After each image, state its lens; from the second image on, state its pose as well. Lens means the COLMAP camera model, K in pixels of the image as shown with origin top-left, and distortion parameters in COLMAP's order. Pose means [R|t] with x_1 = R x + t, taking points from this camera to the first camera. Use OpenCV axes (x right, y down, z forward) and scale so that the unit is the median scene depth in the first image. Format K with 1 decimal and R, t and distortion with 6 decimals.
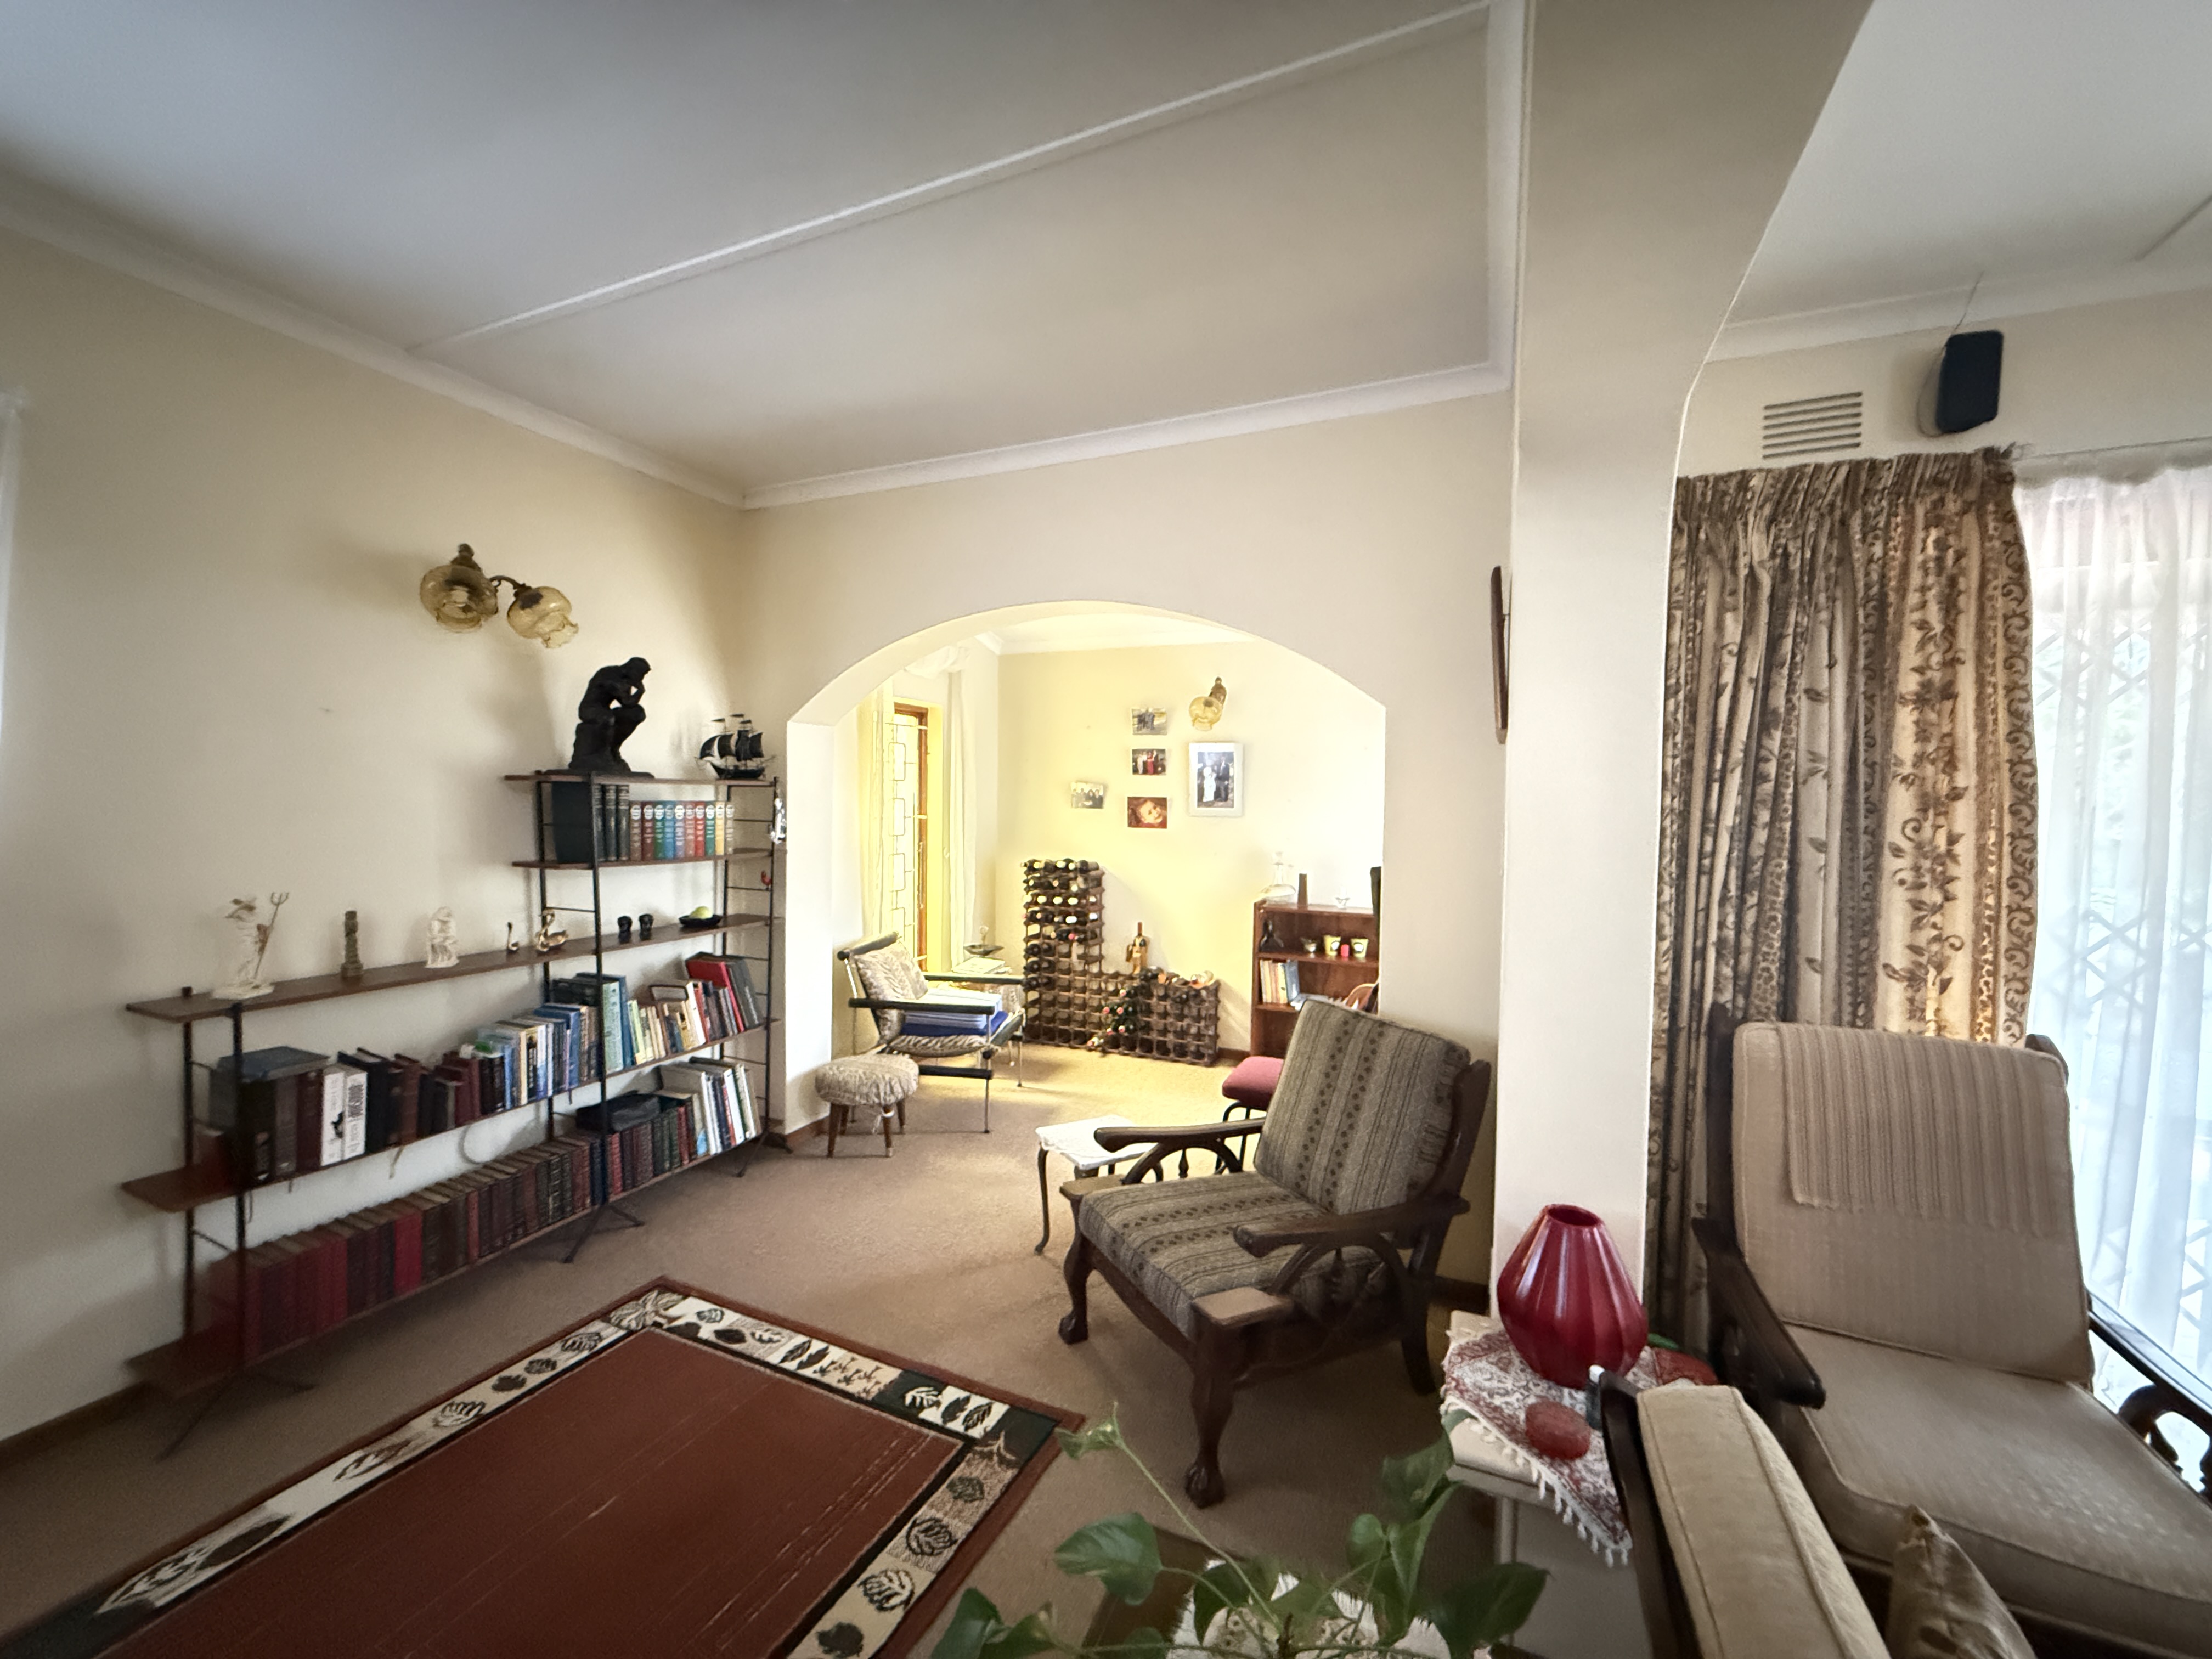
lens RADIAL K [[881.0, 0, 1104.5], [0, 881.0, 827.4], [0, 0, 1]] dist [0.000504, -0.000016]
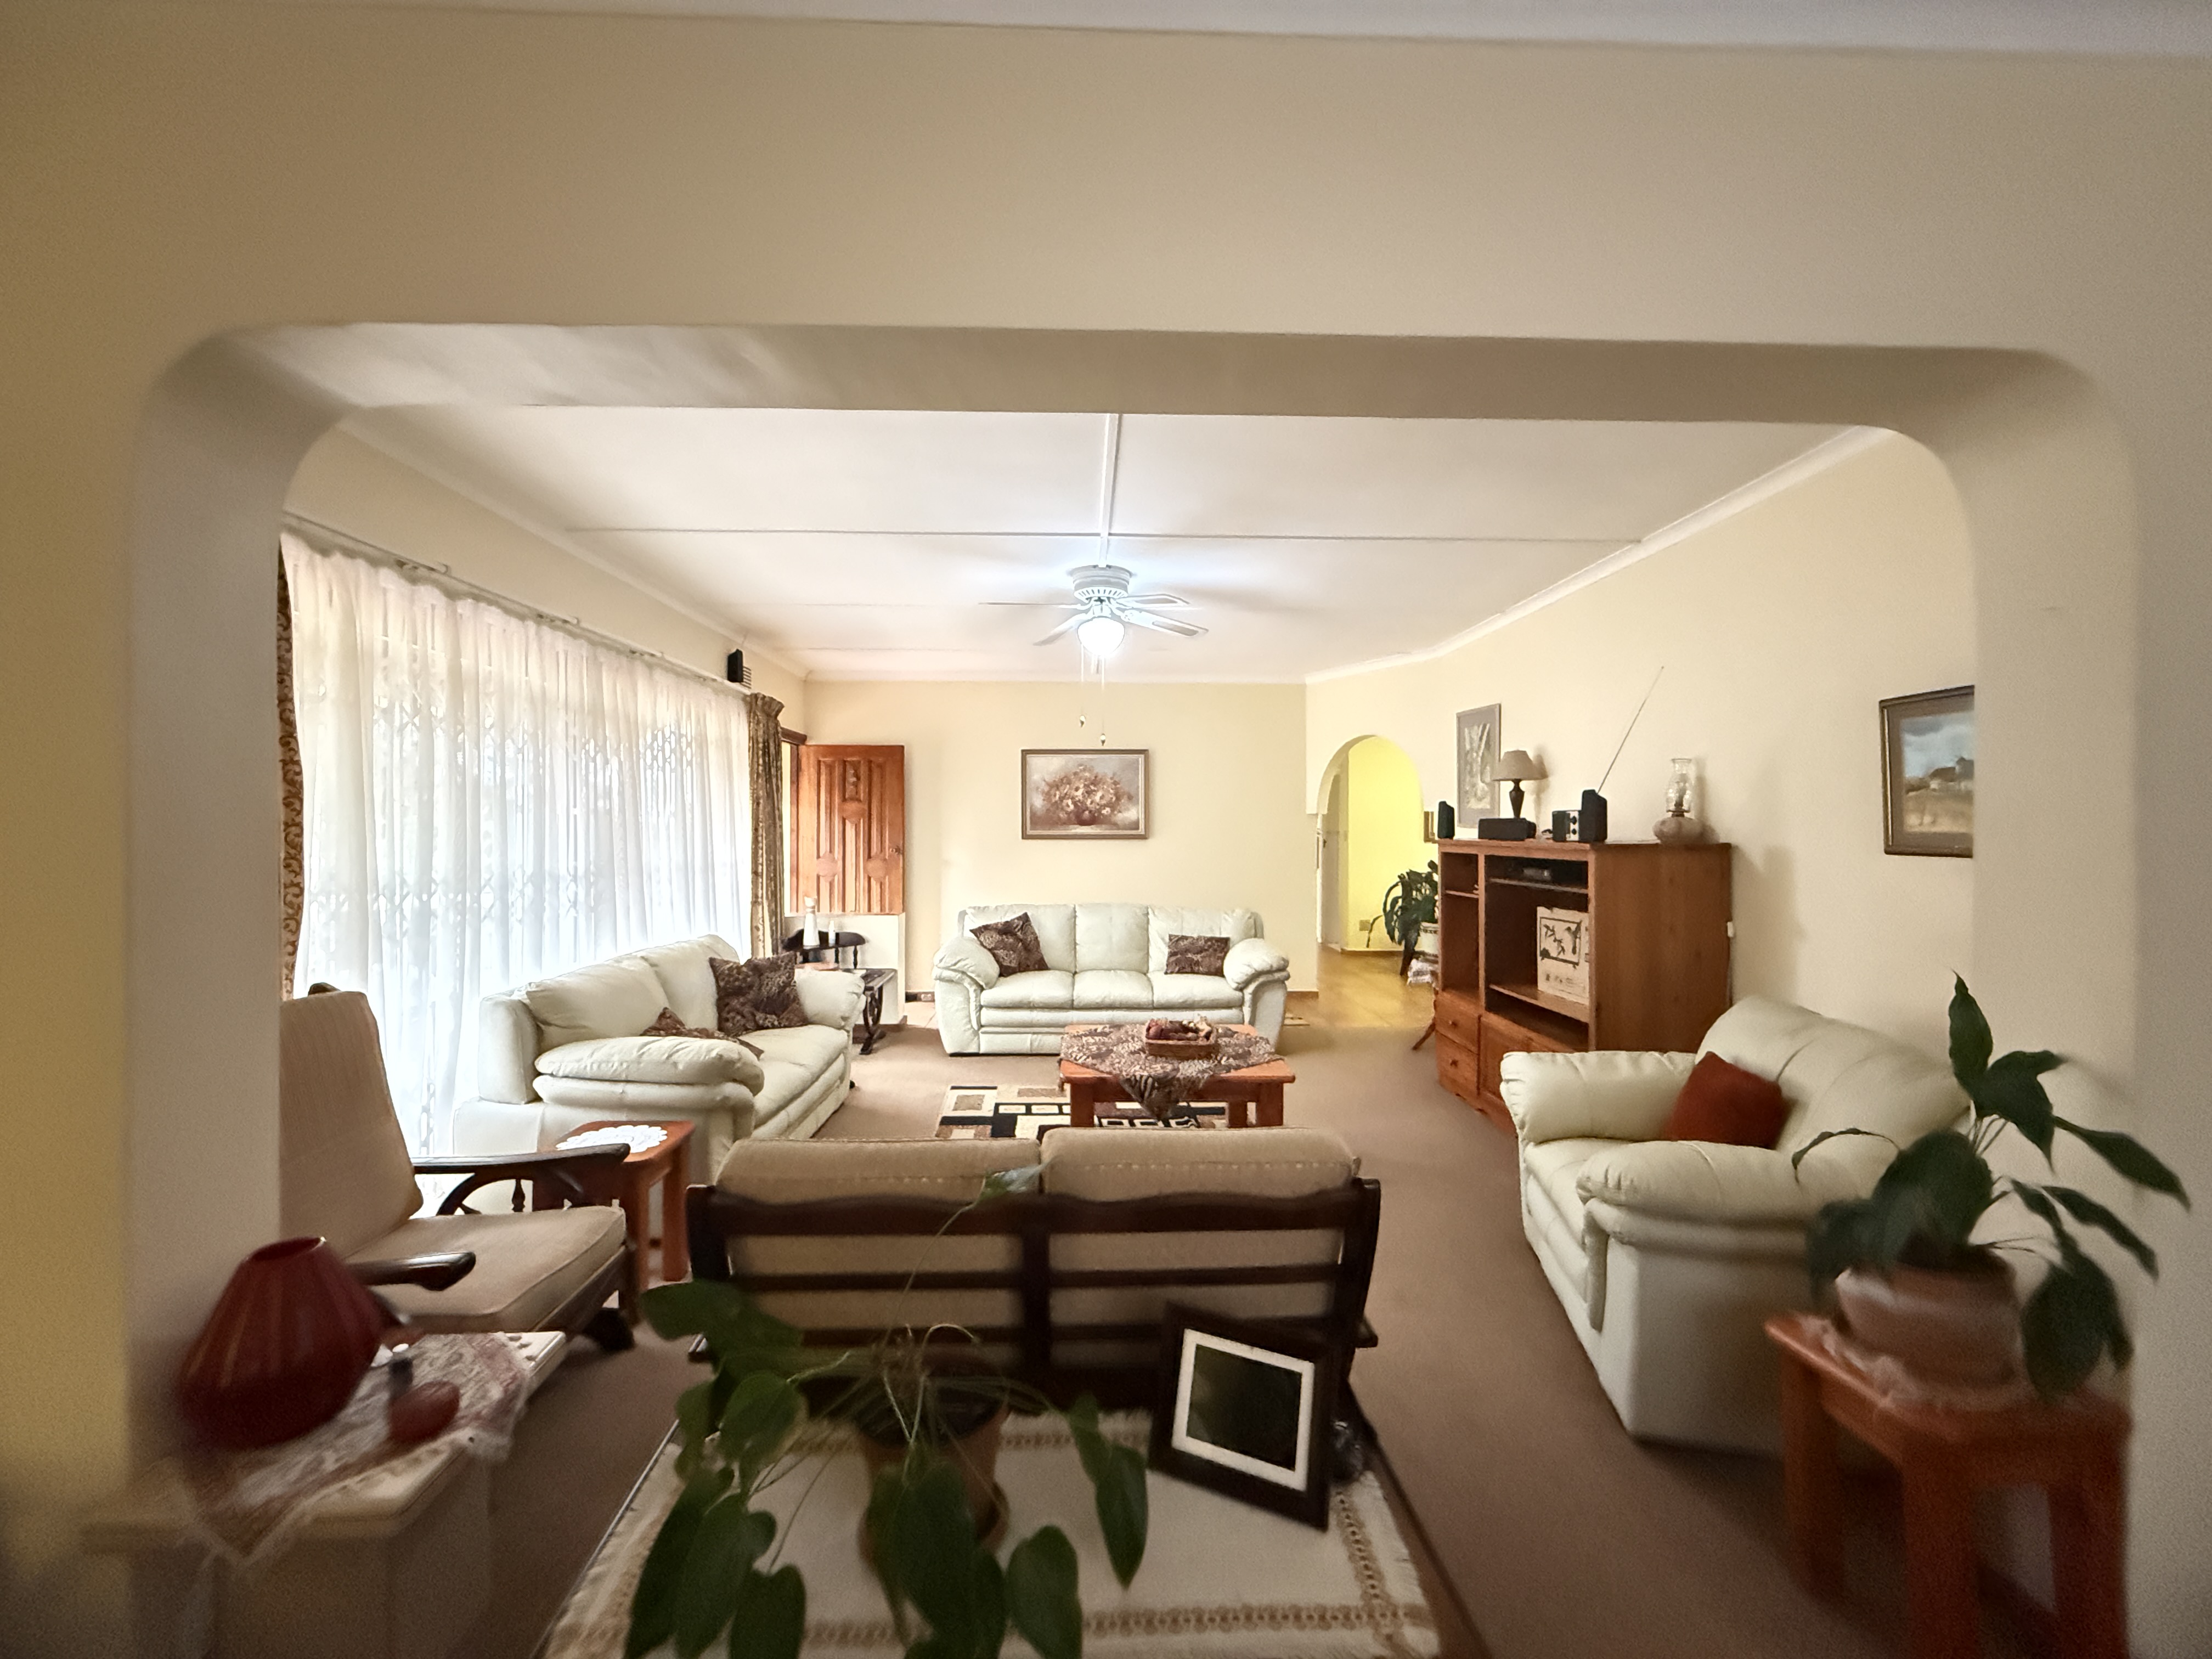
lens RADIAL K [[881.0, 0, 1099.6], [0, 881.0, 830.4], [0, 0, 1]] dist [0.000504, -0.000016]
pose [[-0.438450, -0.019783, 0.898538, -0.489916], [0.025291, 0.999090, 0.034338, 0.004935], [-0.898400, 0.037780, -0.437551, 0.497154]]
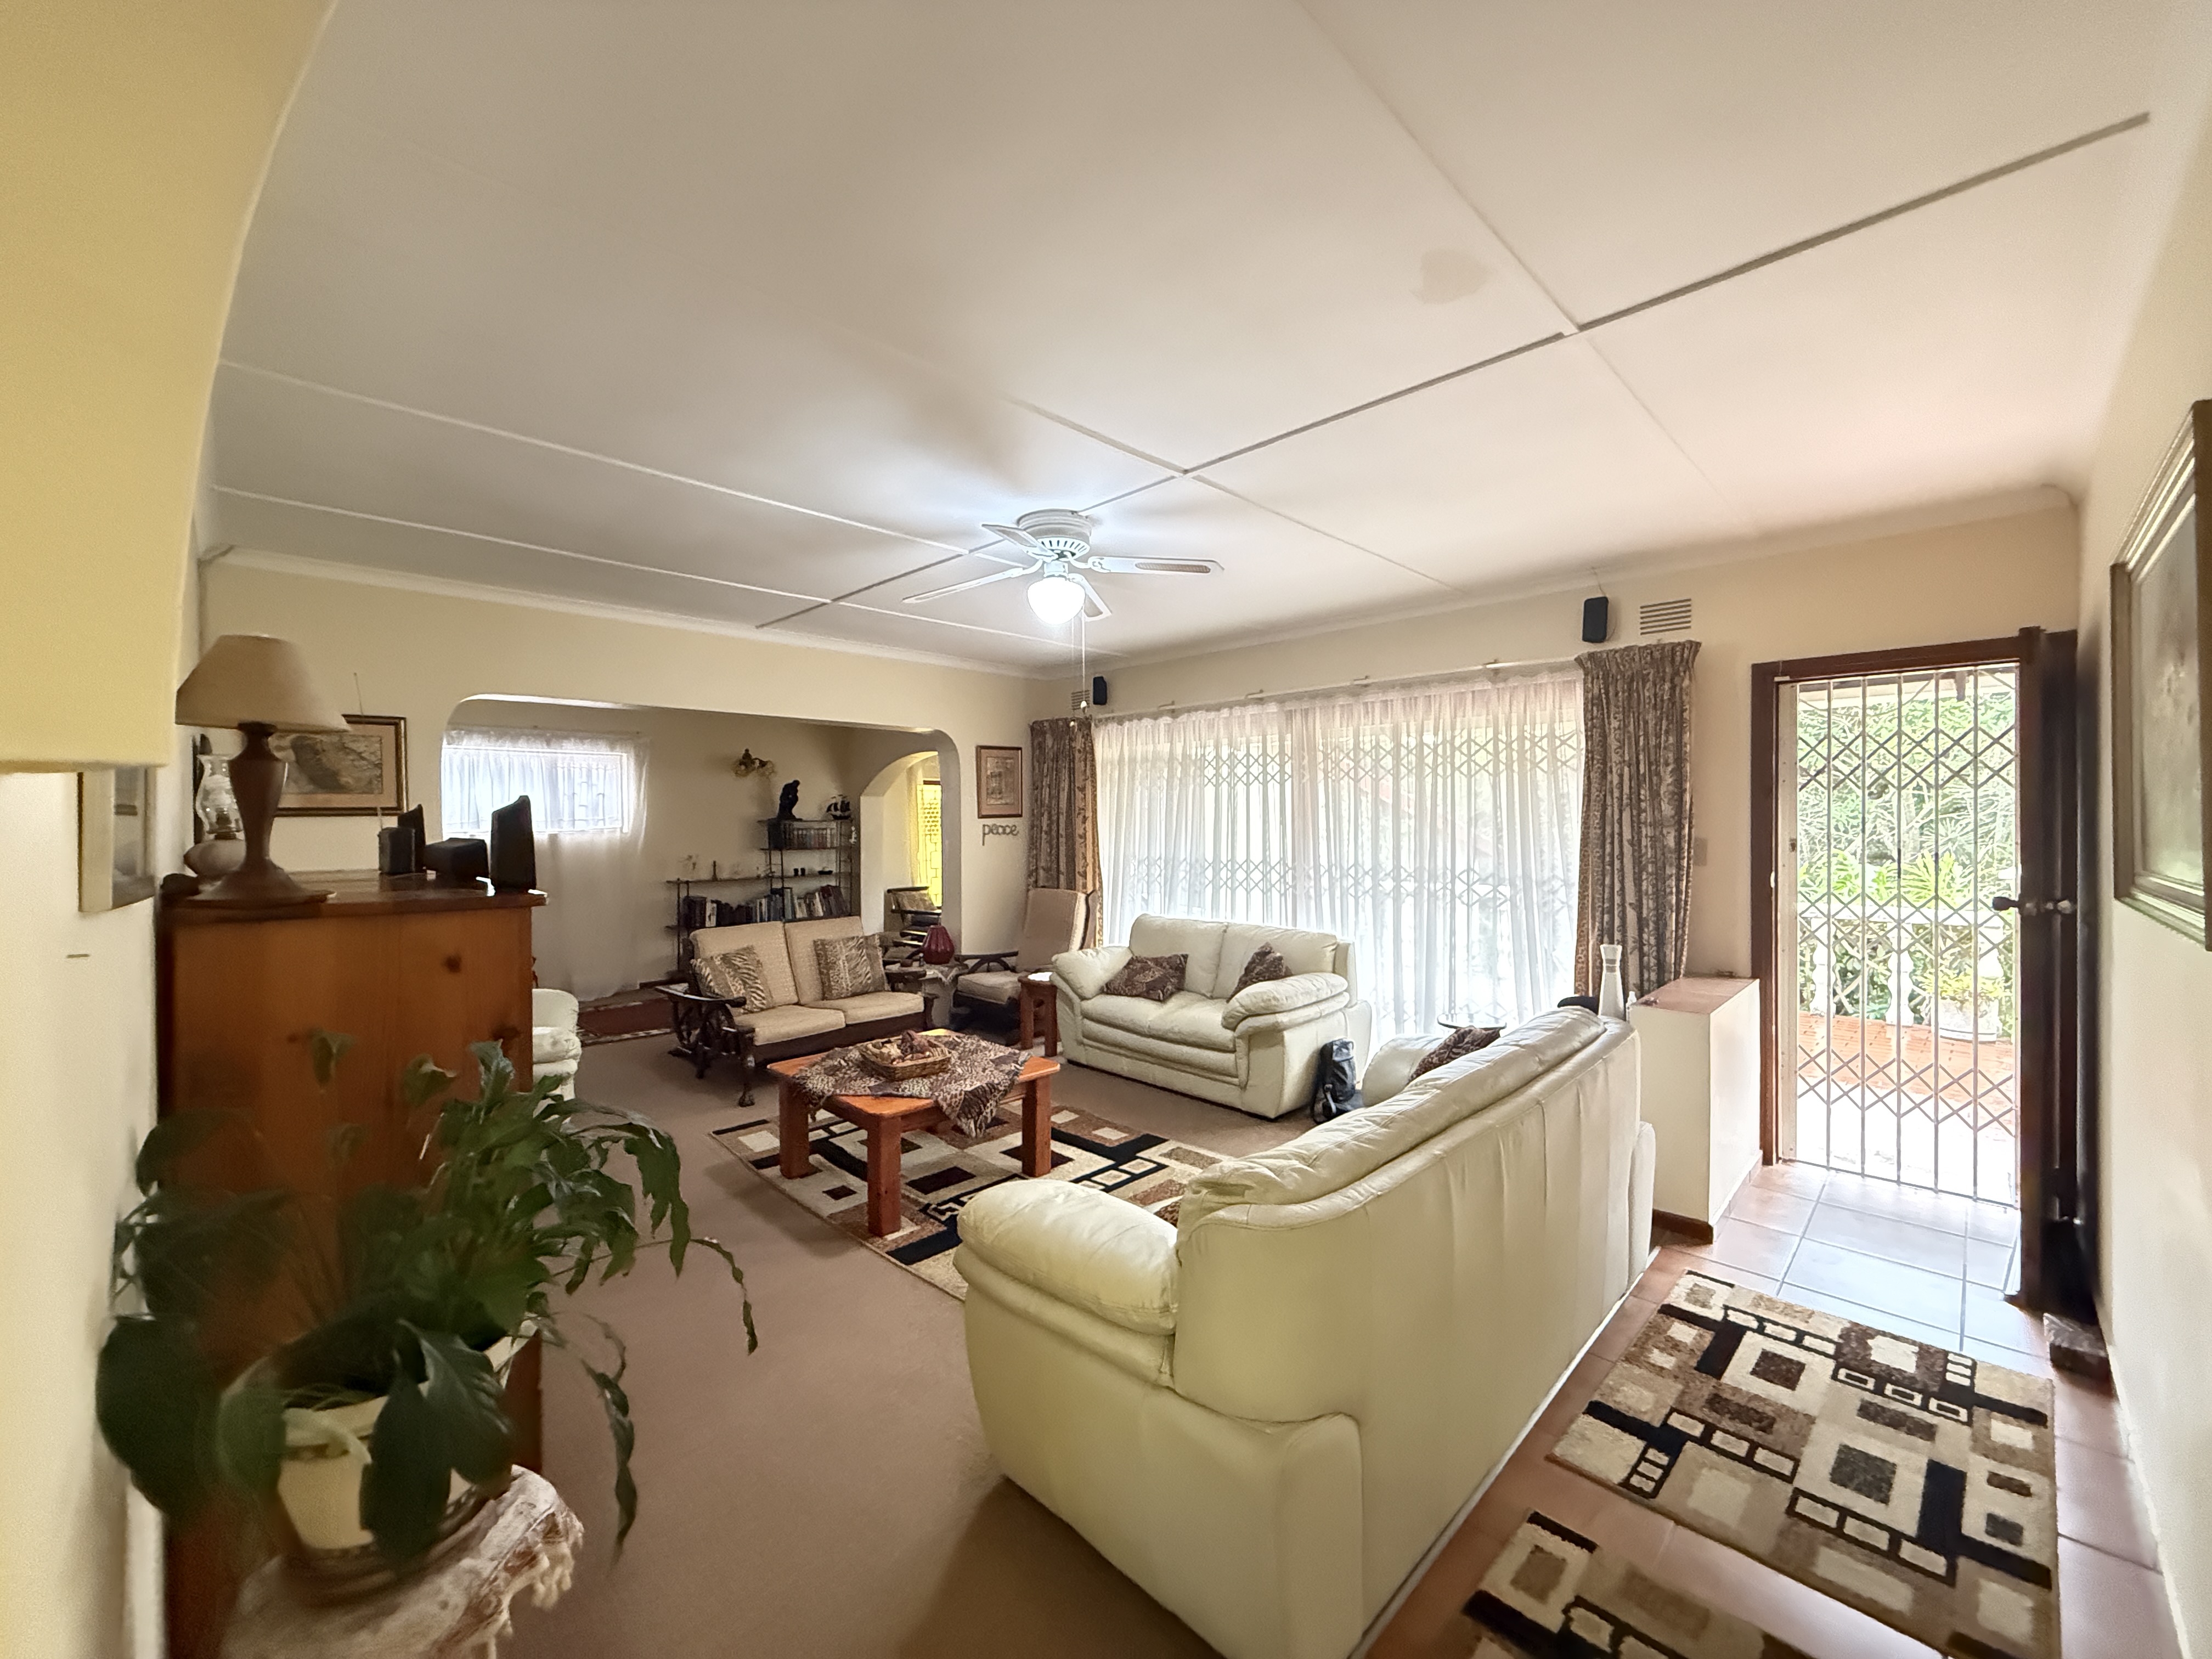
lens RADIAL K [[881.0, 0, 1101.6], [0, 881.0, 820.4], [0, 0, 1]] dist [0.000504, -0.000016]
pose [[0.934693, -0.022152, -0.354765, 2.093053], [0.009340, 0.999242, -0.037787, 0.091311], [0.355333, 0.032006, 0.934192, -1.981782]]
